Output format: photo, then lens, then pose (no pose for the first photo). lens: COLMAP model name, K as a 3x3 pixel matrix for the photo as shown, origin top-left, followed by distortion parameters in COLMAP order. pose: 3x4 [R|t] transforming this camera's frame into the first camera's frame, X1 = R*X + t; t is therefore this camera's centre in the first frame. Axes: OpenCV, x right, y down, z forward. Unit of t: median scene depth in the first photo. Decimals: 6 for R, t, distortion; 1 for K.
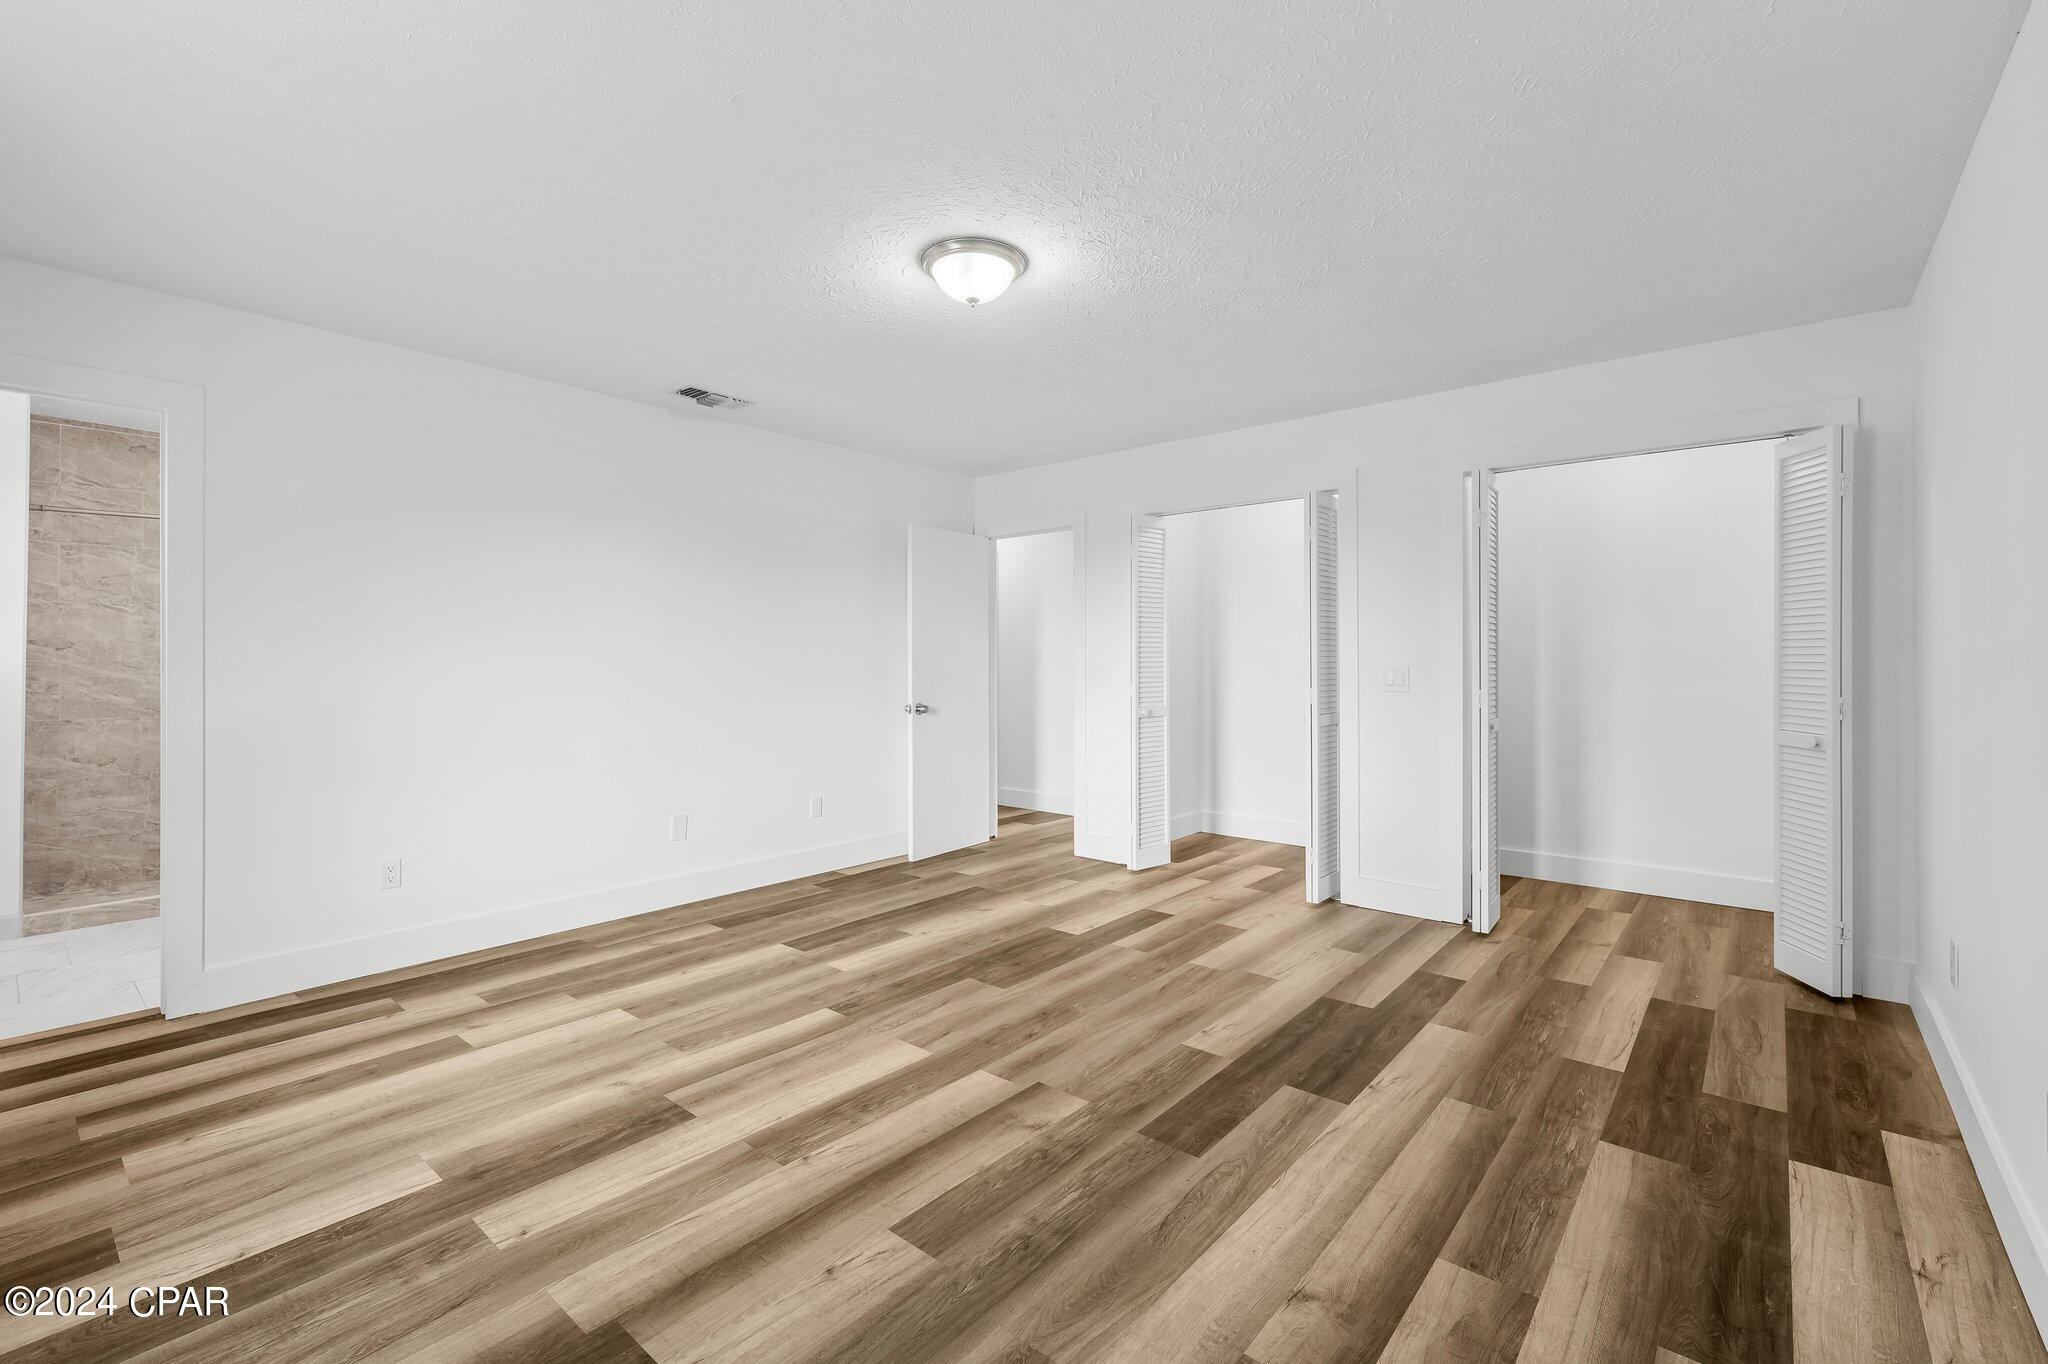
lens RADIAL K [[895.5, 0, 1019.1], [0, 895.5, 677.2], [0, 0, 1]] dist [0.000255, -0.000157]
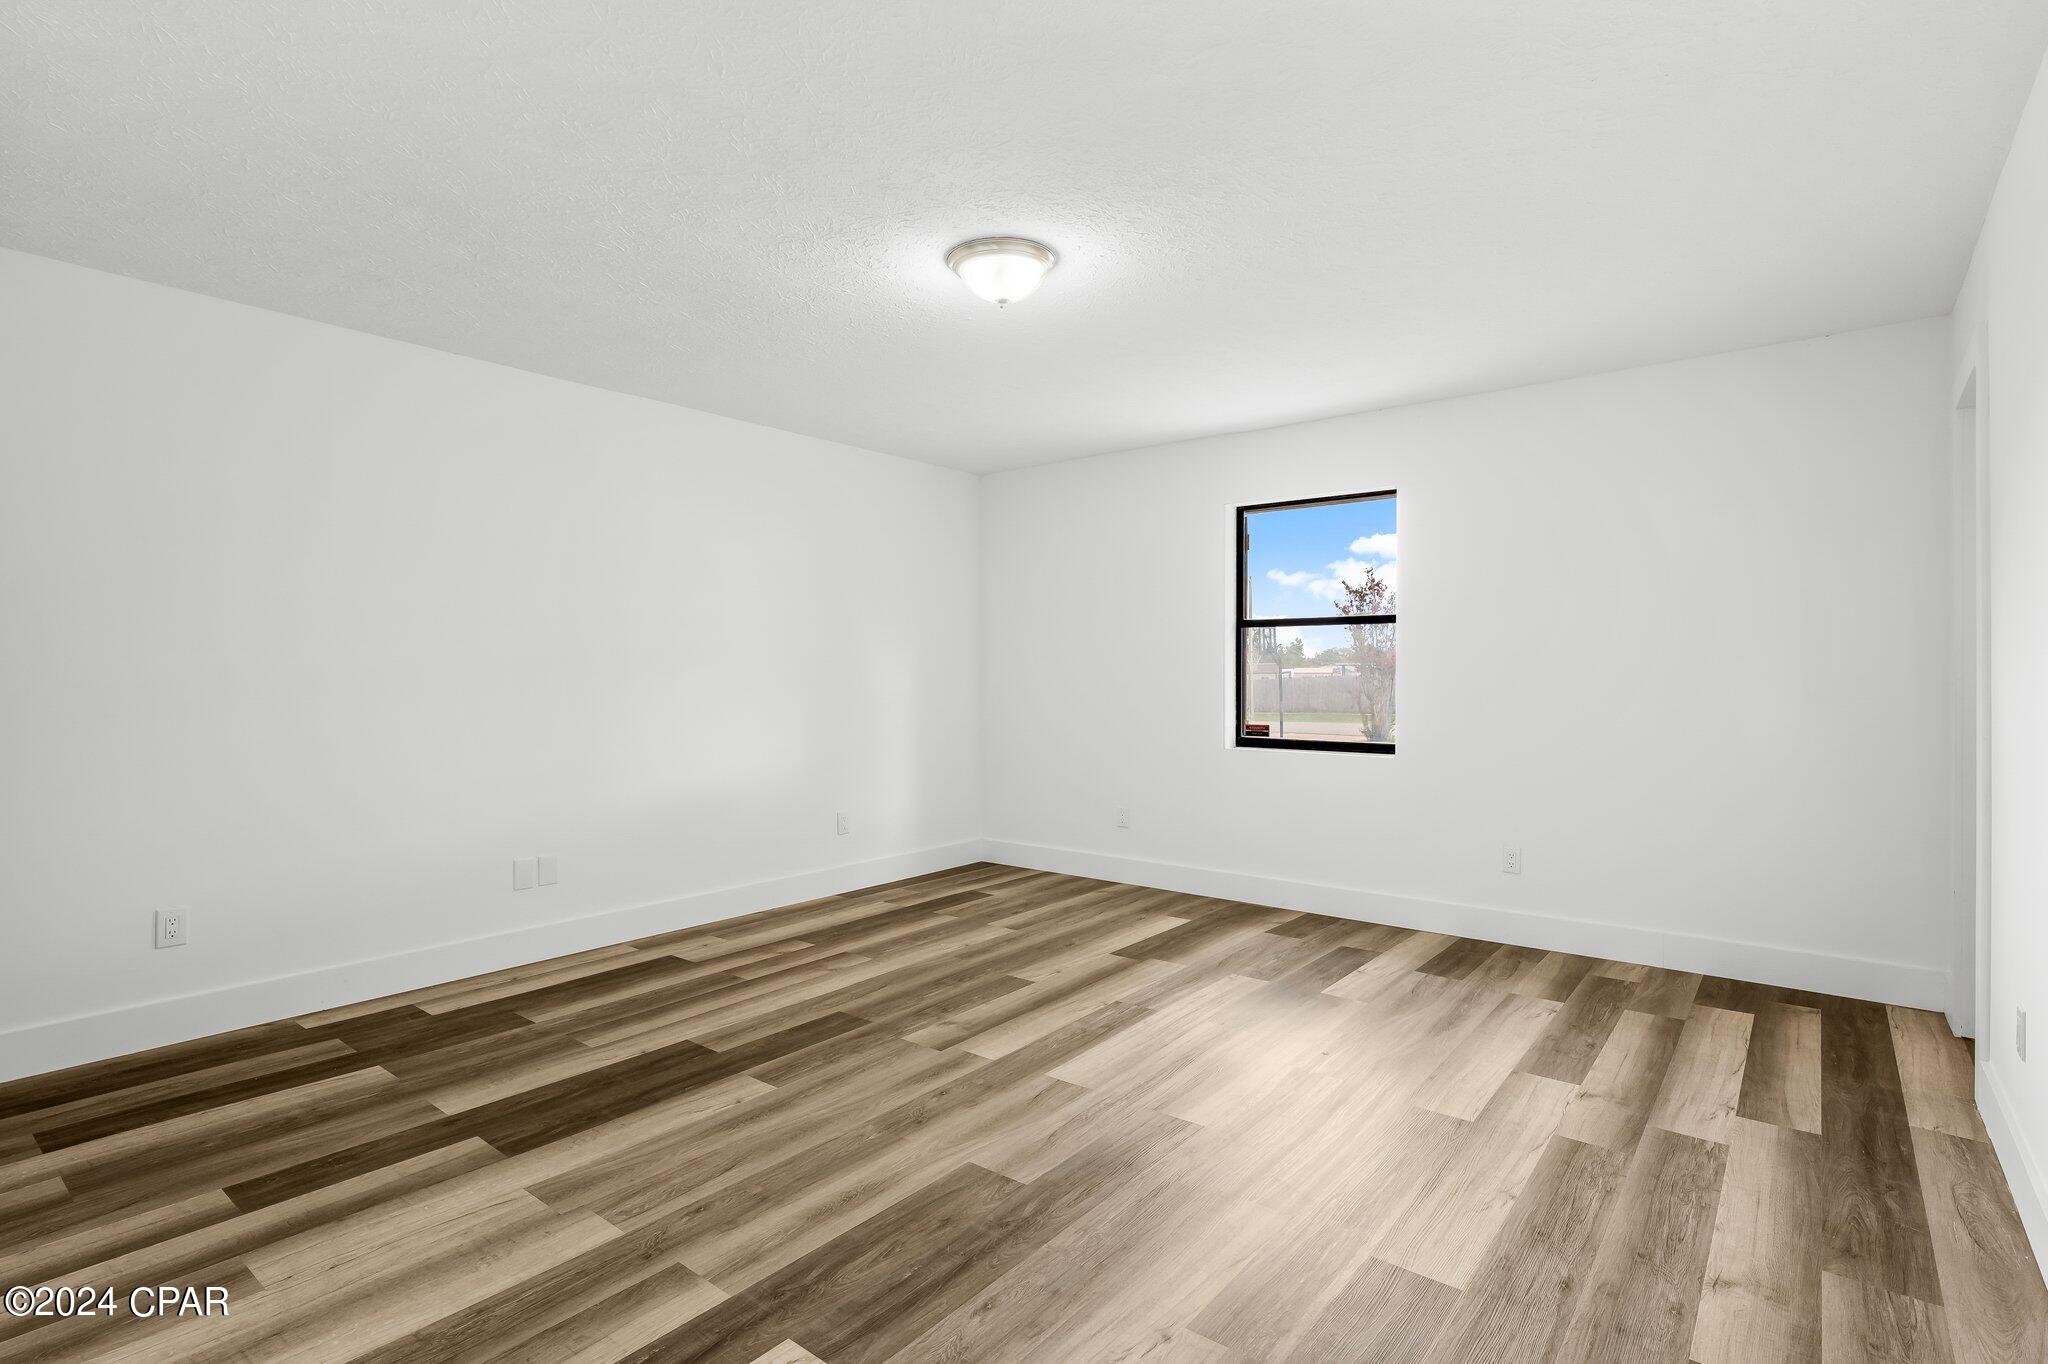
lens RADIAL K [[1013.4, 0, 1025.5], [0, 1013.4, 673.4], [0, 0, 1]] dist [-0.000851, -0.000218]
pose [[-0.999520, 0.002192, -0.030910, -0.044971], [0.001633, 0.999835, 0.018085, -0.037391], [0.030945, 0.018026, -0.999359, 2.209672]]
